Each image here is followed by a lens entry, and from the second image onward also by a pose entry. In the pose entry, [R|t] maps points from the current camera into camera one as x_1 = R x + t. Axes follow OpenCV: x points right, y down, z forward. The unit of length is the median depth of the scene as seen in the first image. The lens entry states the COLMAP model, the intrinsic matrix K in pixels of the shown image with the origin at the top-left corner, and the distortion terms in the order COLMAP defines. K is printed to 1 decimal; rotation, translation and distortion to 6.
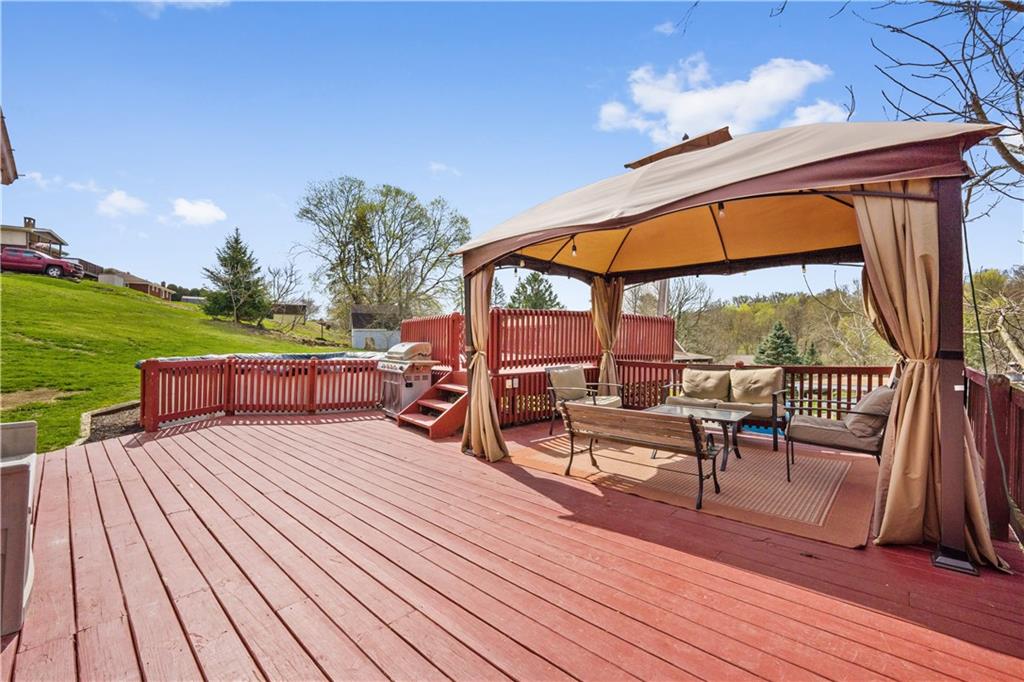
lens RADIAL K [[428.4, 0, 514.1], [0, 428.4, 339.9], [0, 0, 1]] dist [-0.000817, 0.000089]
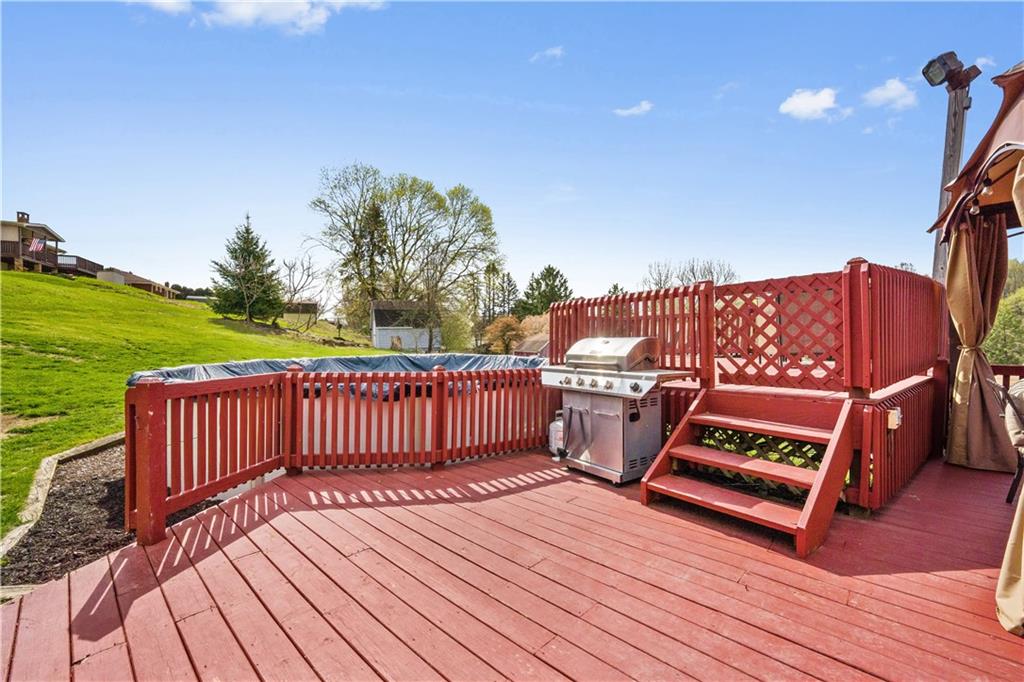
lens RADIAL K [[428.4, 0, 514.1], [0, 428.4, 339.9], [0, 0, 1]] dist [-0.000817, 0.000089]
pose [[0.999890, -0.013331, -0.006516, -0.084006], [0.013364, 0.999898, 0.005060, 0.000990], [0.006448, -0.005146, 0.999966, 0.101279]]
